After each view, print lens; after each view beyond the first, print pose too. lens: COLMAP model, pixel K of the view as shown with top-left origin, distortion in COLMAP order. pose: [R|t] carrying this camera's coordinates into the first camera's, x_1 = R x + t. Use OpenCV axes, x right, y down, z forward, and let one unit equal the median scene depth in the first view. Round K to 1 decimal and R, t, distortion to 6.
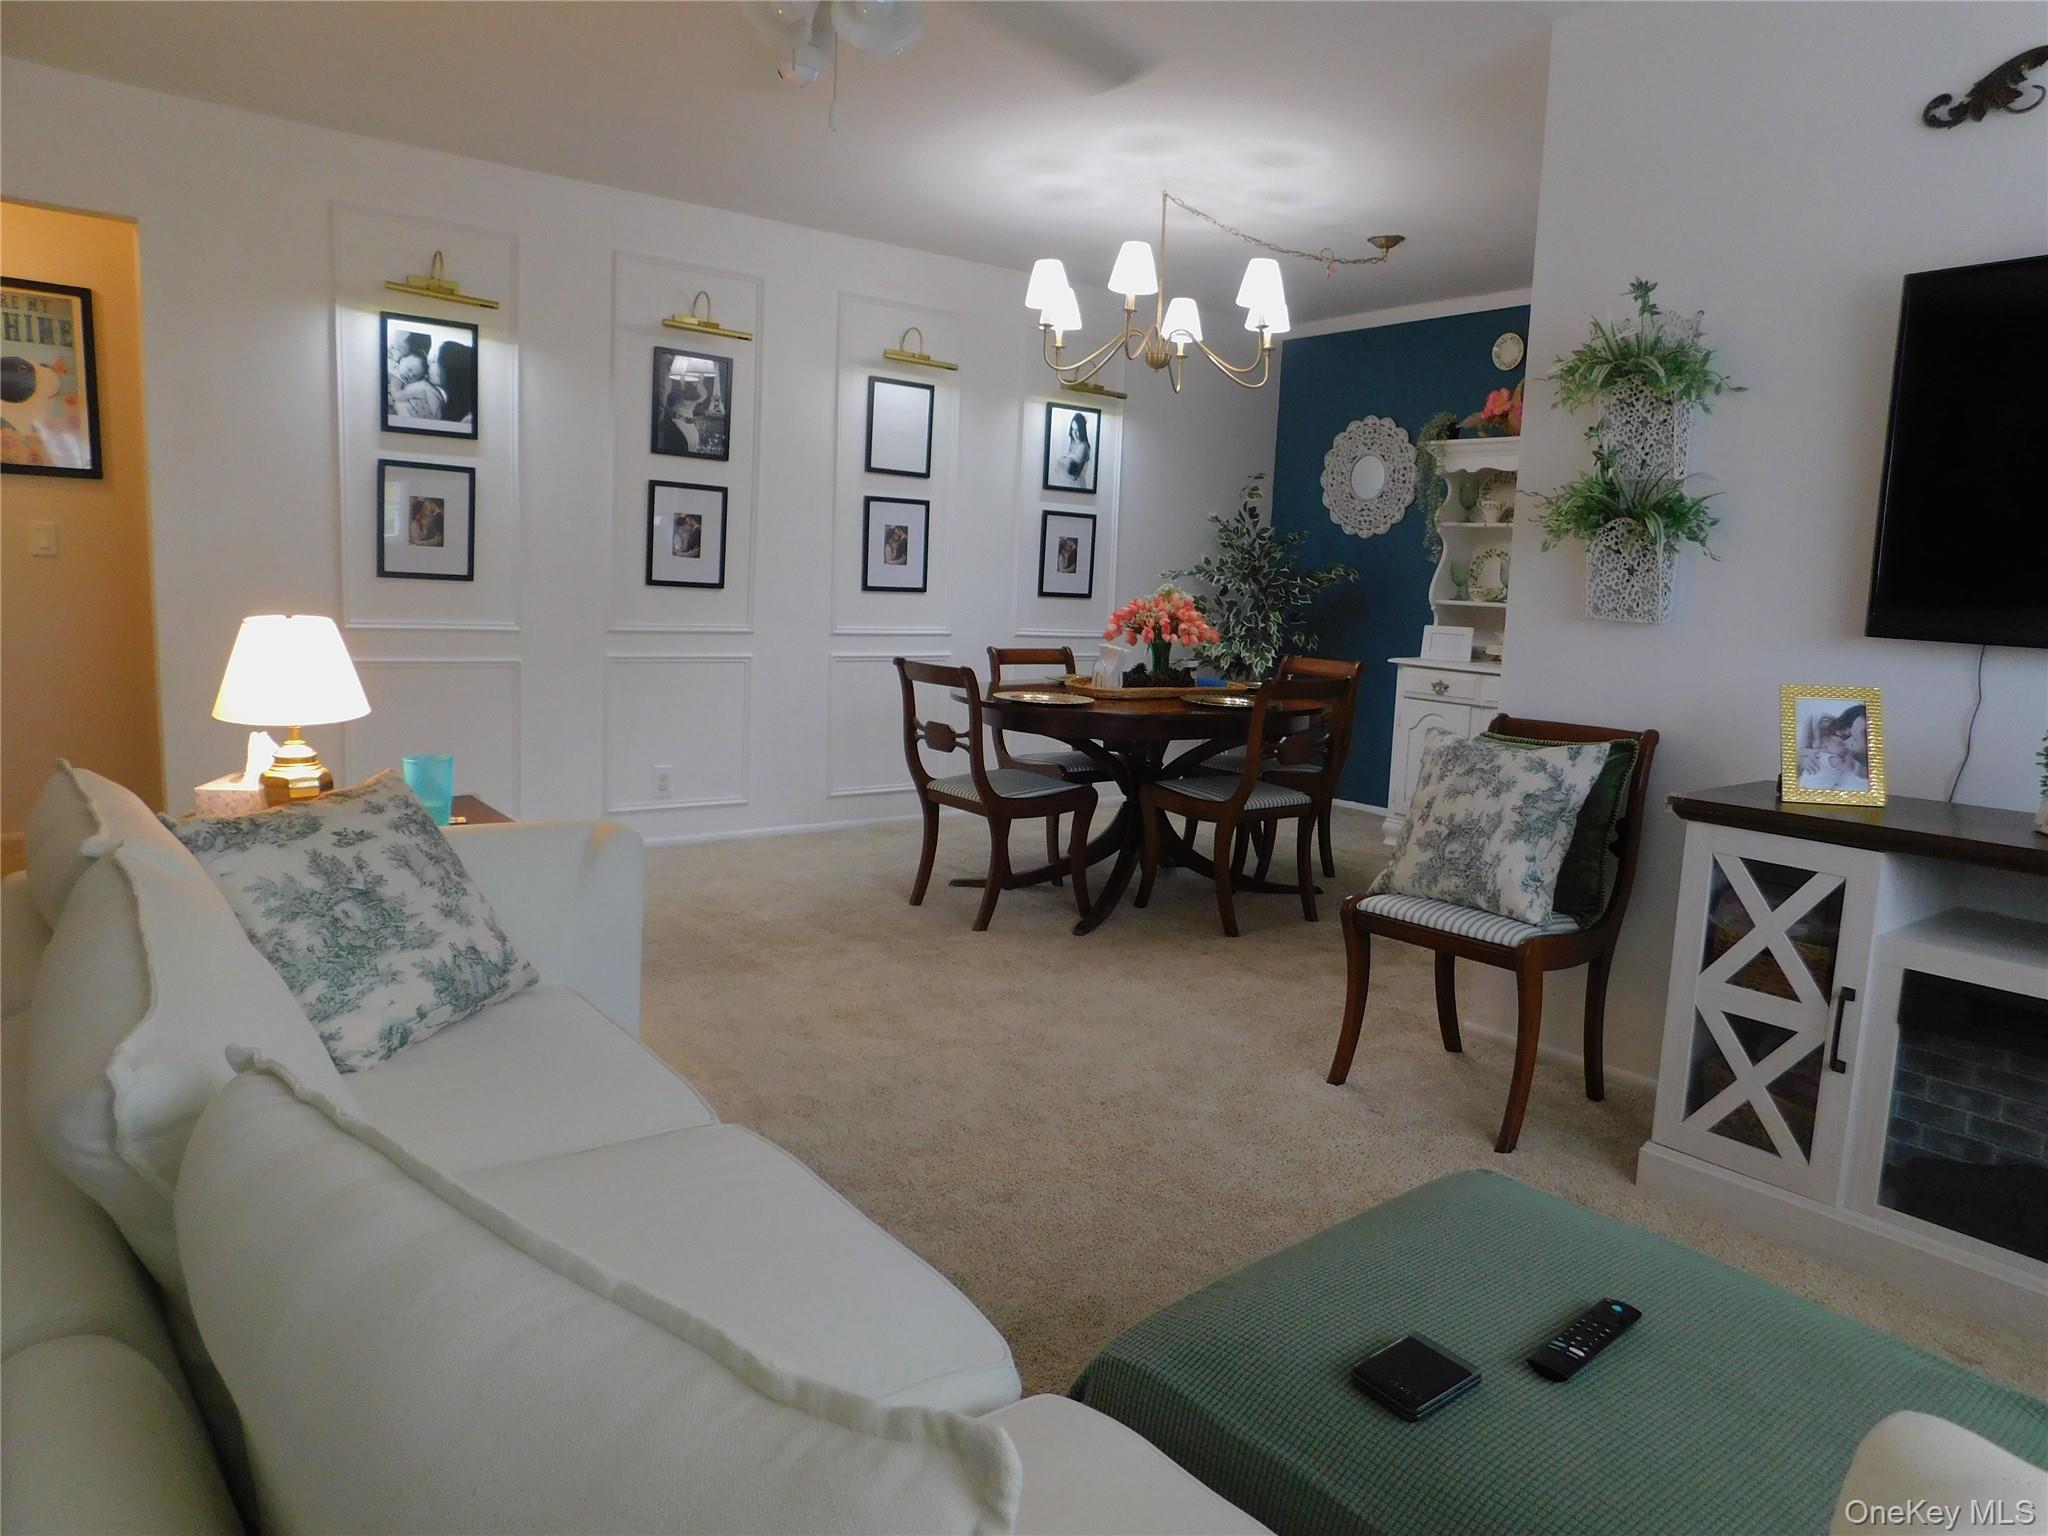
lens RADIAL K [[1350.0, 0, 1031.1], [0, 1350.0, 767.3], [0, 0, 1]] dist [-0.072850, 0.059312]
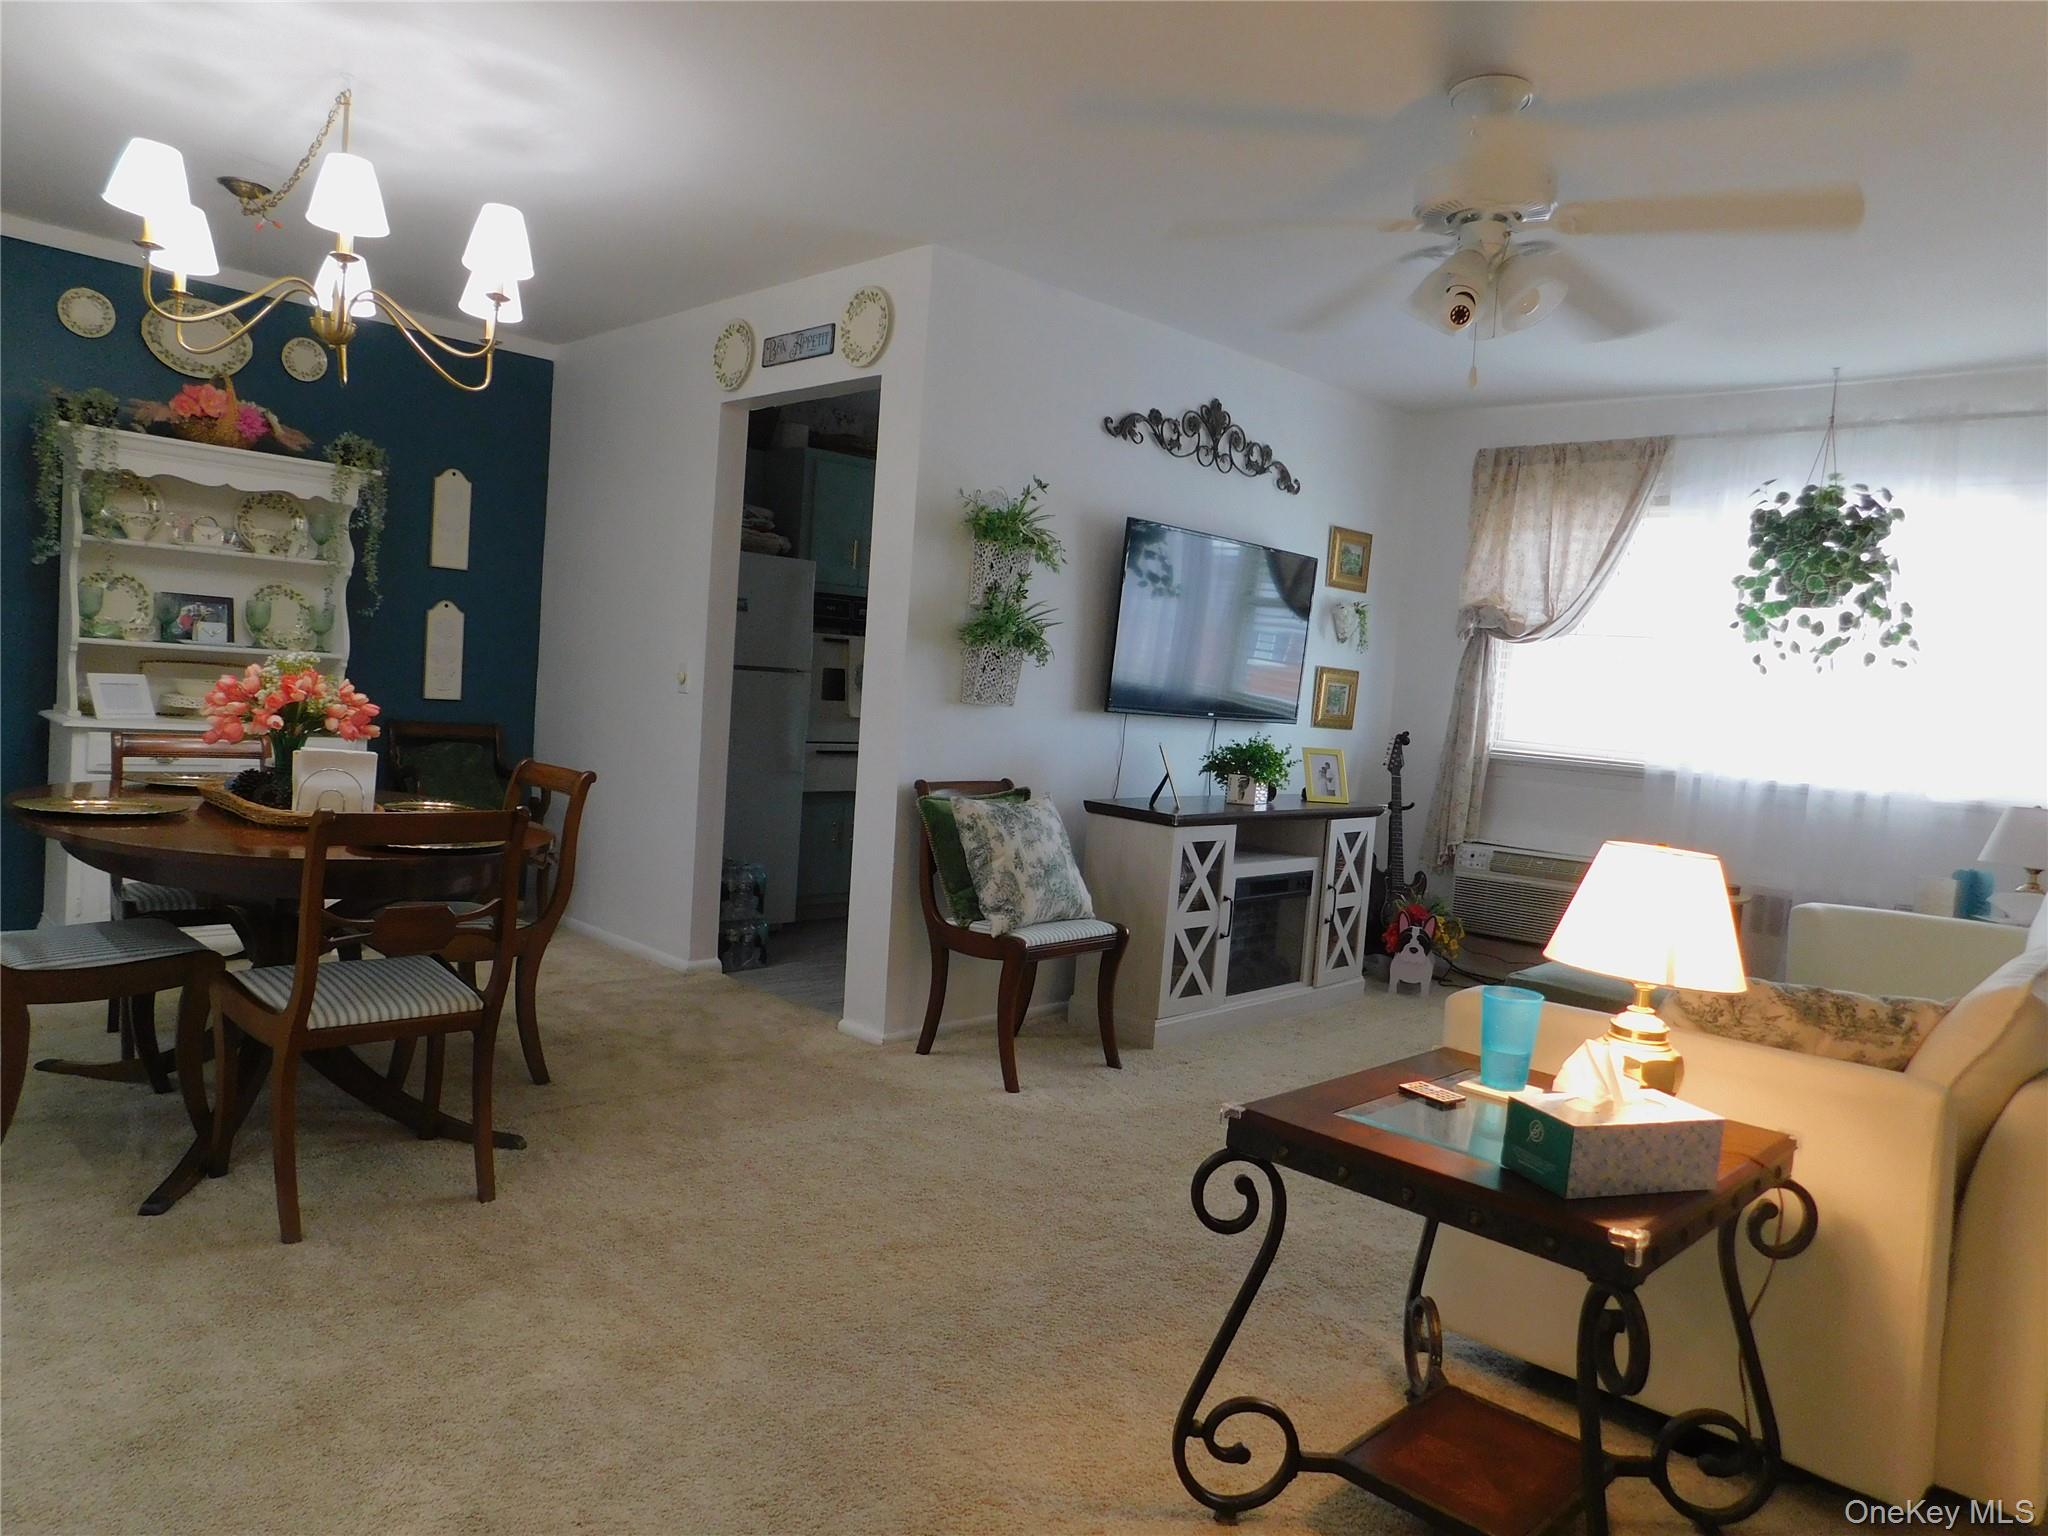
lens RADIAL K [[1355.6, 0, 1029.6], [0, 1355.6, 769.5], [0, 0, 1]] dist [-0.072062, 0.061582]
pose [[-0.131889, -0.111457, 0.984978, -0.708086], [0.064239, 0.990609, 0.120696, -0.152071], [-0.989181, 0.079193, -0.123490, 0.814972]]
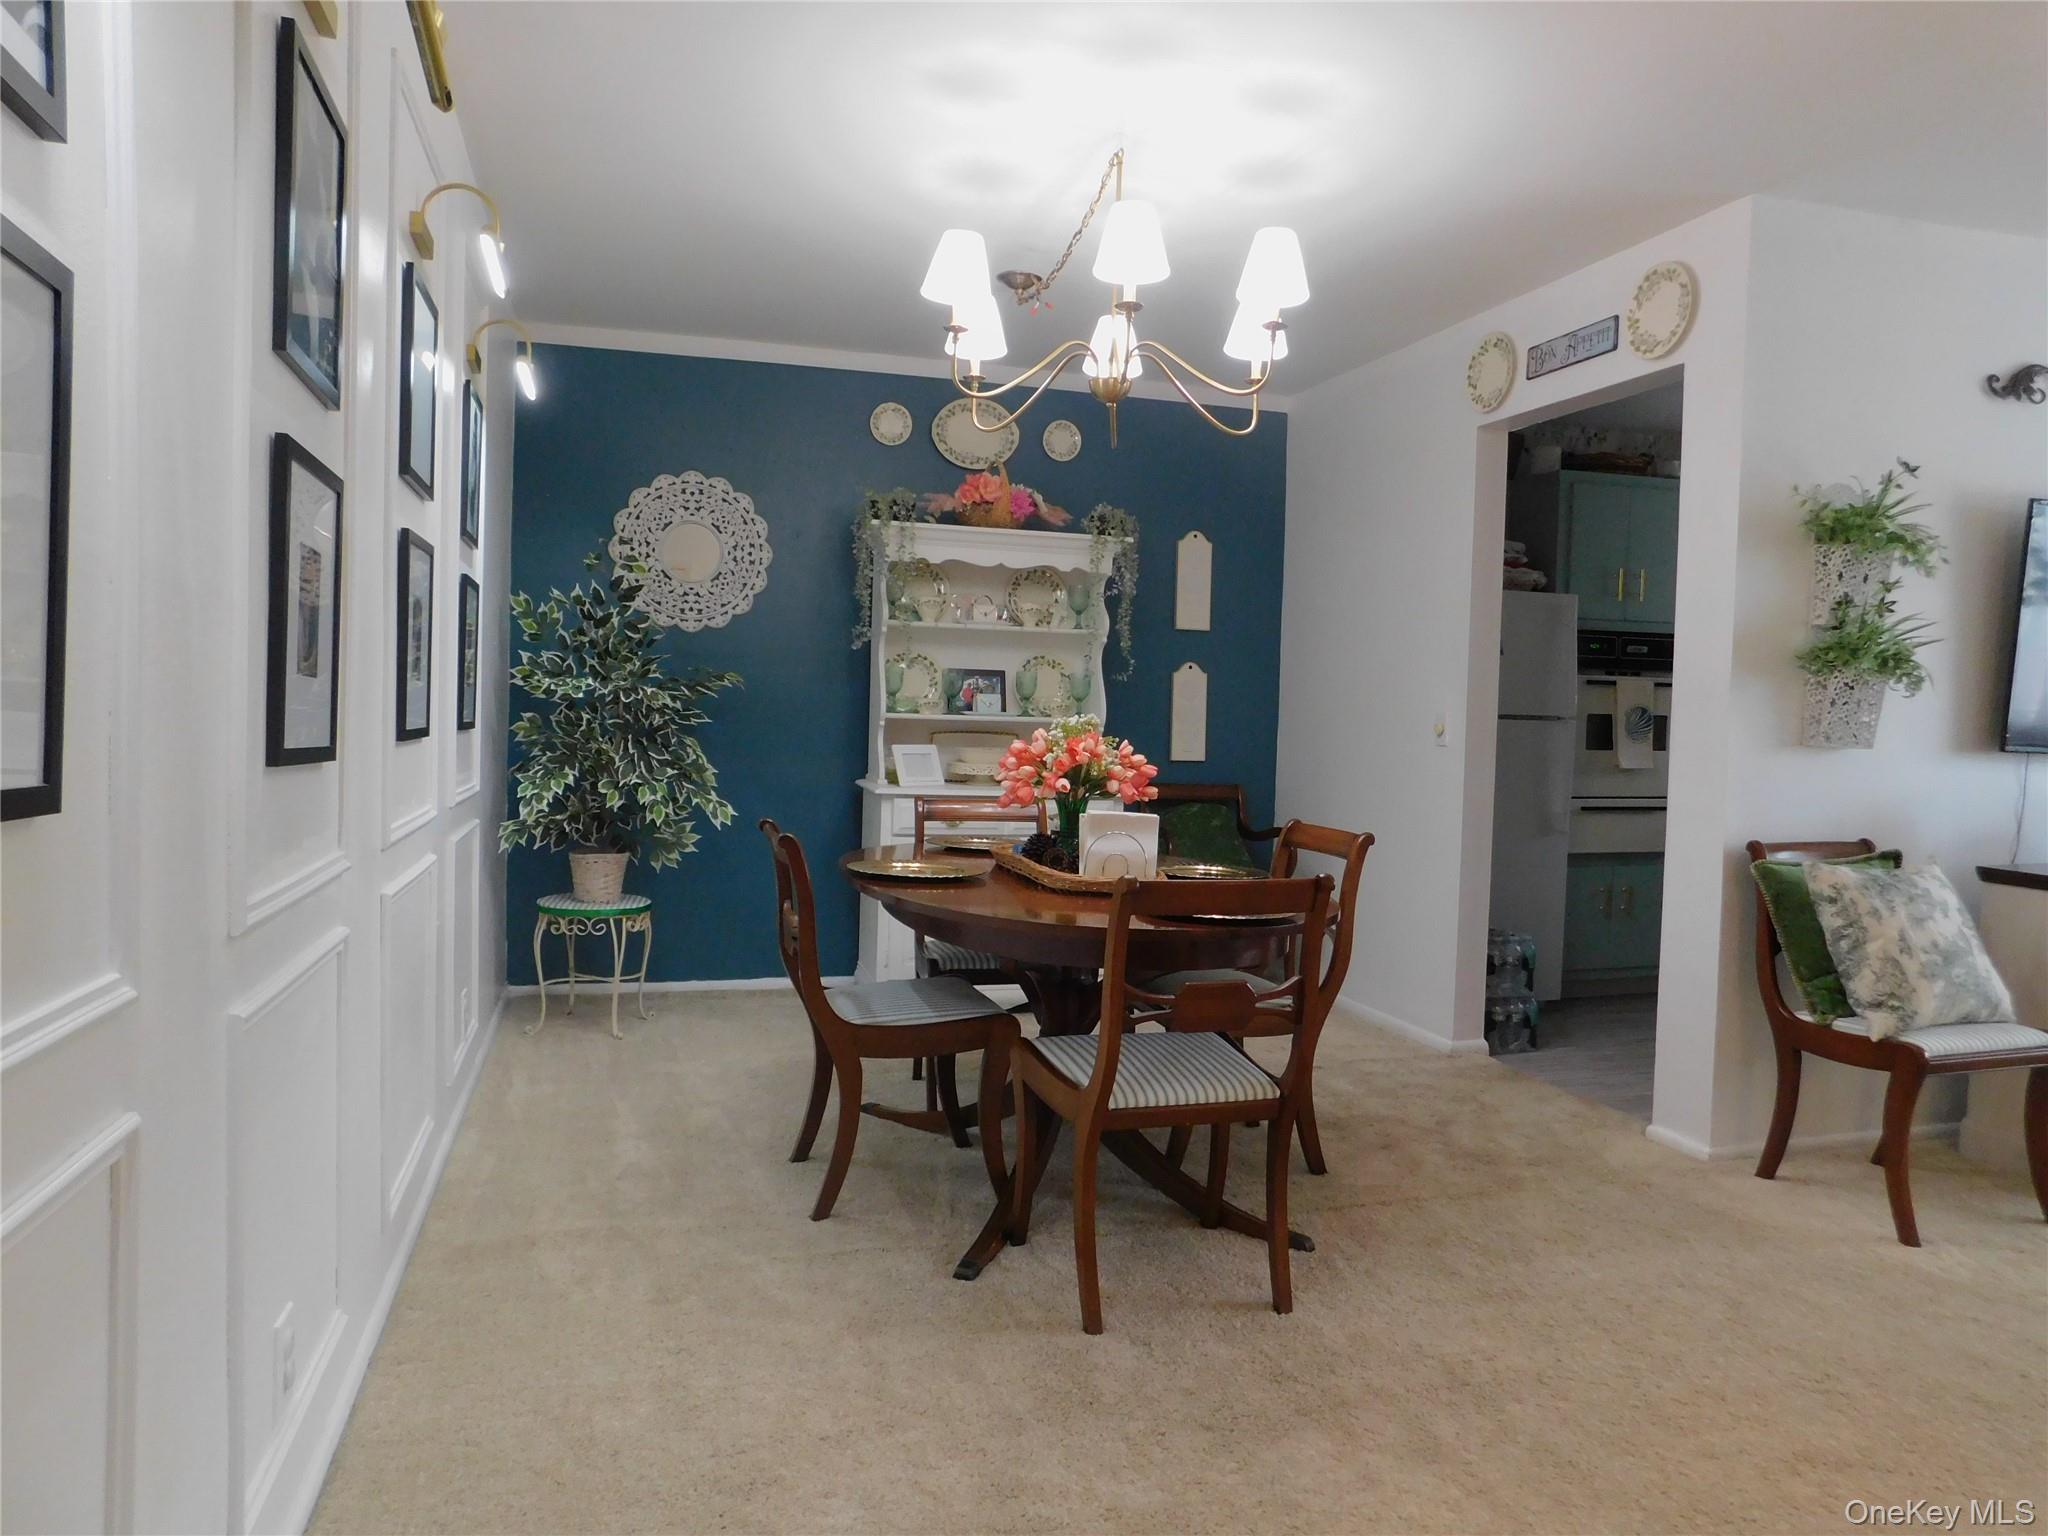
lens RADIAL K [[1355.6, 0, 1029.6], [0, 1355.6, 769.5], [0, 0, 1]] dist [-0.072062, 0.061582]
pose [[0.356589, -0.071863, 0.931493, -0.623532], [0.119533, 0.992352, 0.030800, -0.149608], [-0.926583, 0.100361, 0.362452, 0.880758]]
